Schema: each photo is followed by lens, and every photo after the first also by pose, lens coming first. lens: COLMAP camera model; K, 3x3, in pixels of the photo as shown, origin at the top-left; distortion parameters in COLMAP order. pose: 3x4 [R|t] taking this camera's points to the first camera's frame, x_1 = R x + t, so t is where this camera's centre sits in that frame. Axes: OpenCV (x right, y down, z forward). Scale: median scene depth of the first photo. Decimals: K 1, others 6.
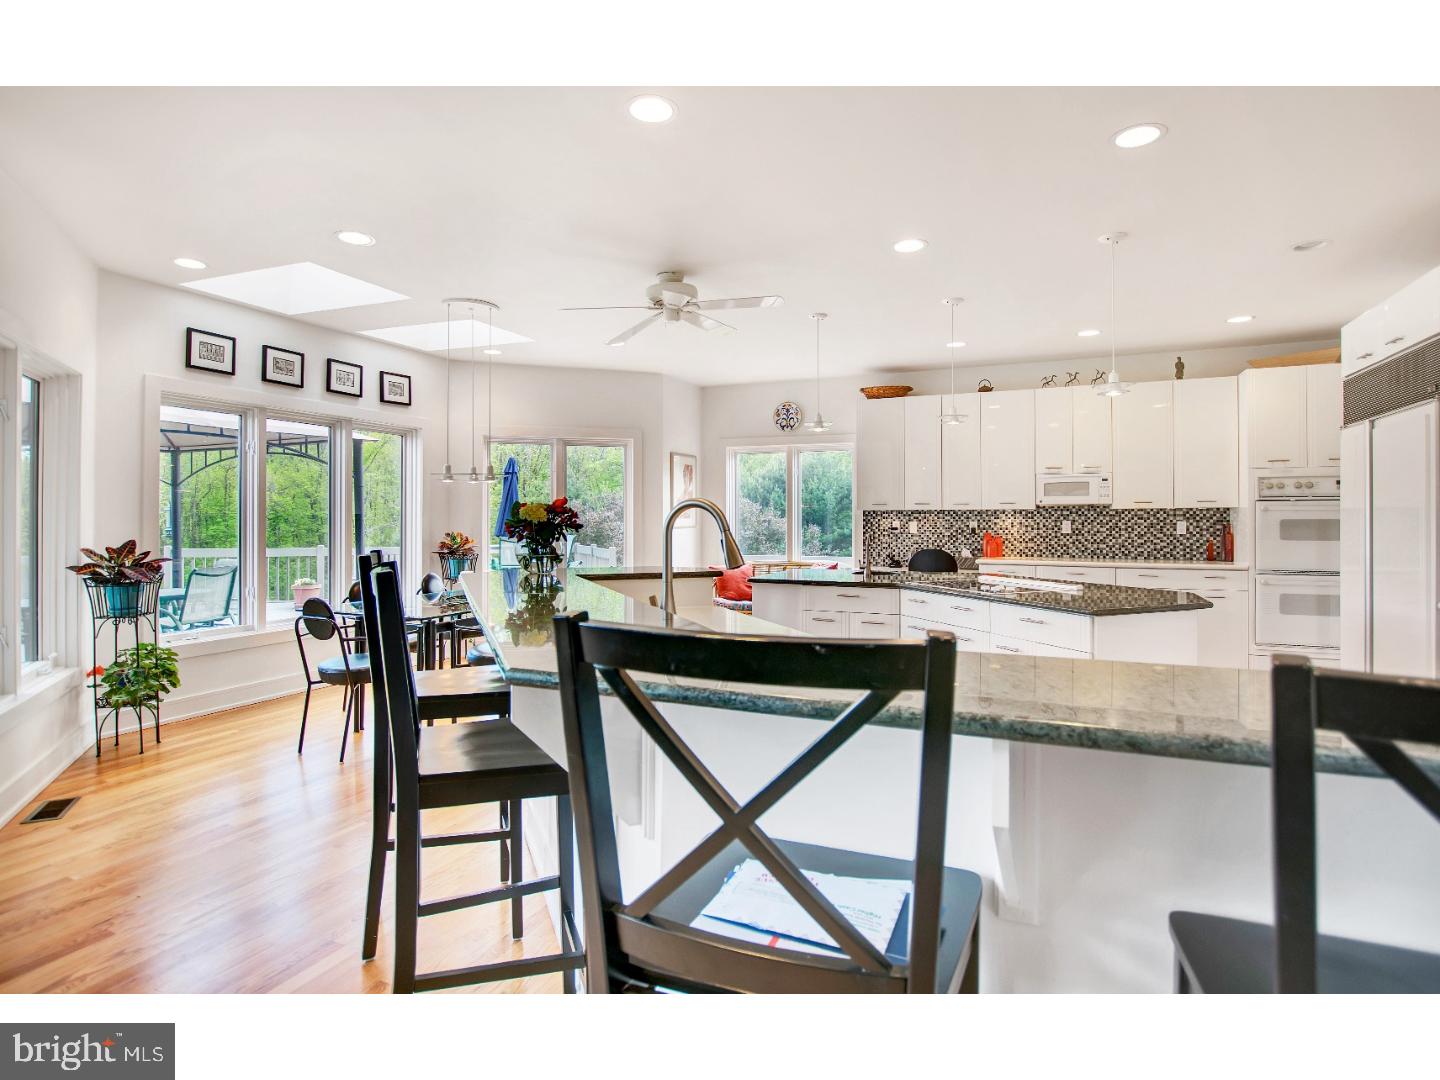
lens RADIAL K [[747.3, 0, 733.0], [0, 747.3, 502.8], [0, 0, 1]] dist [0.004248, 0.001195]
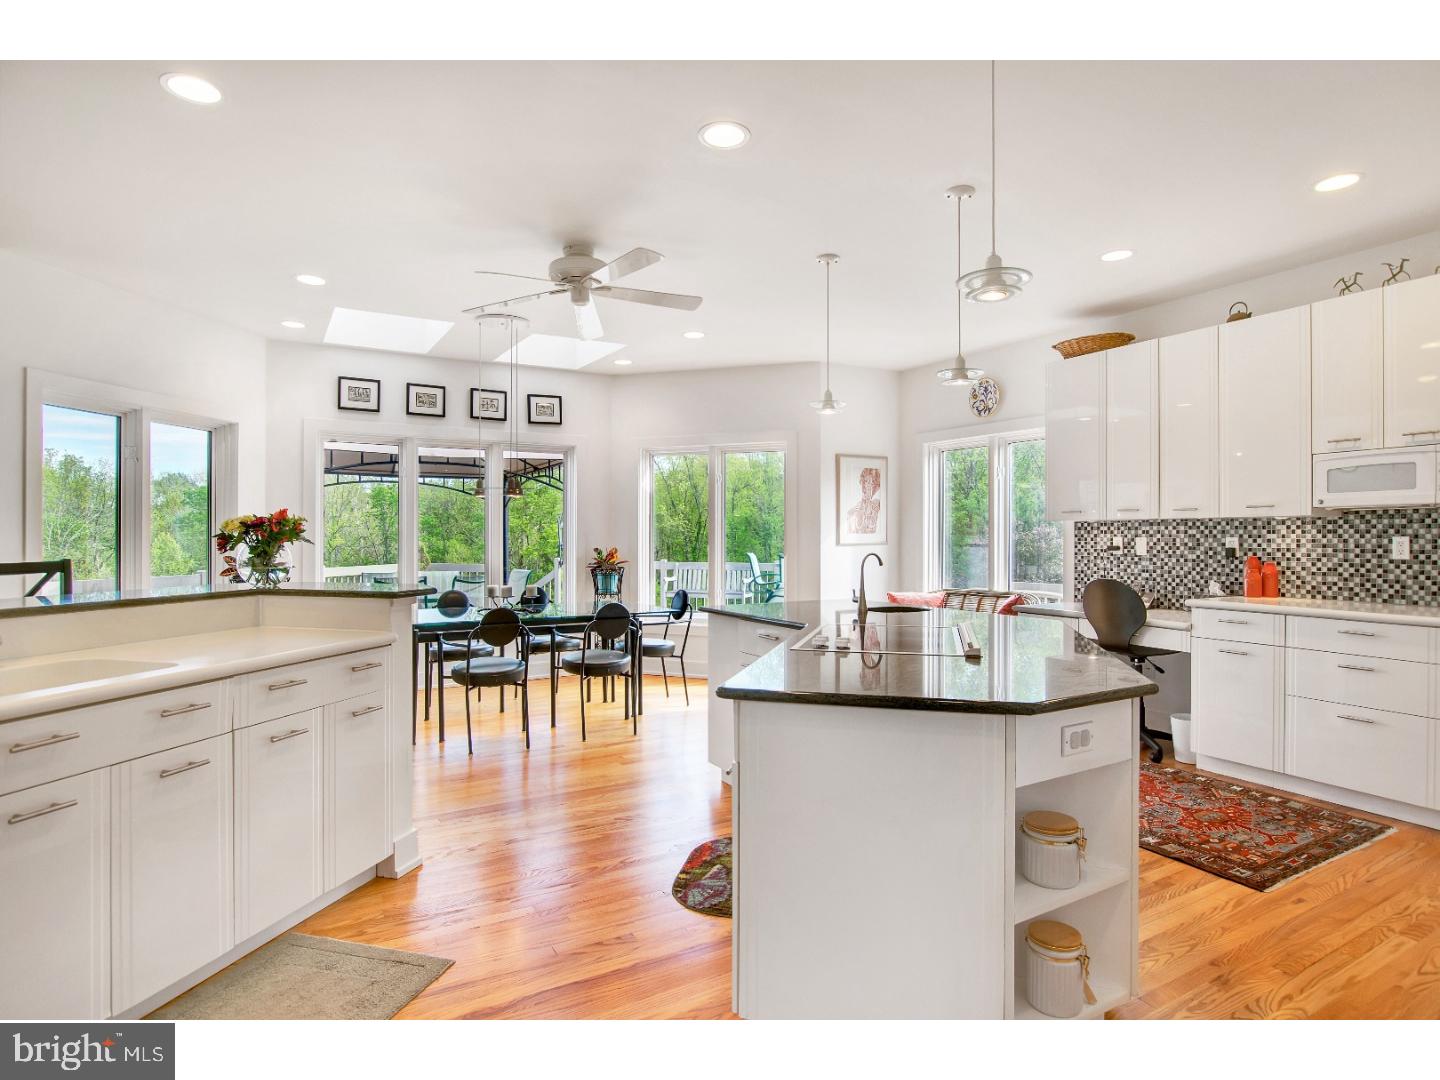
lens RADIAL K [[806.8, 0, 719.5], [0, 806.8, 538.9], [0, 0, 1]] dist [0.021568, 0.000442]
pose [[0.795878, 0.002278, -0.605453, 0.412507], [0.010829, 0.999779, 0.017997, 0.010196], [0.605361, -0.020880, 0.795677, 0.232724]]
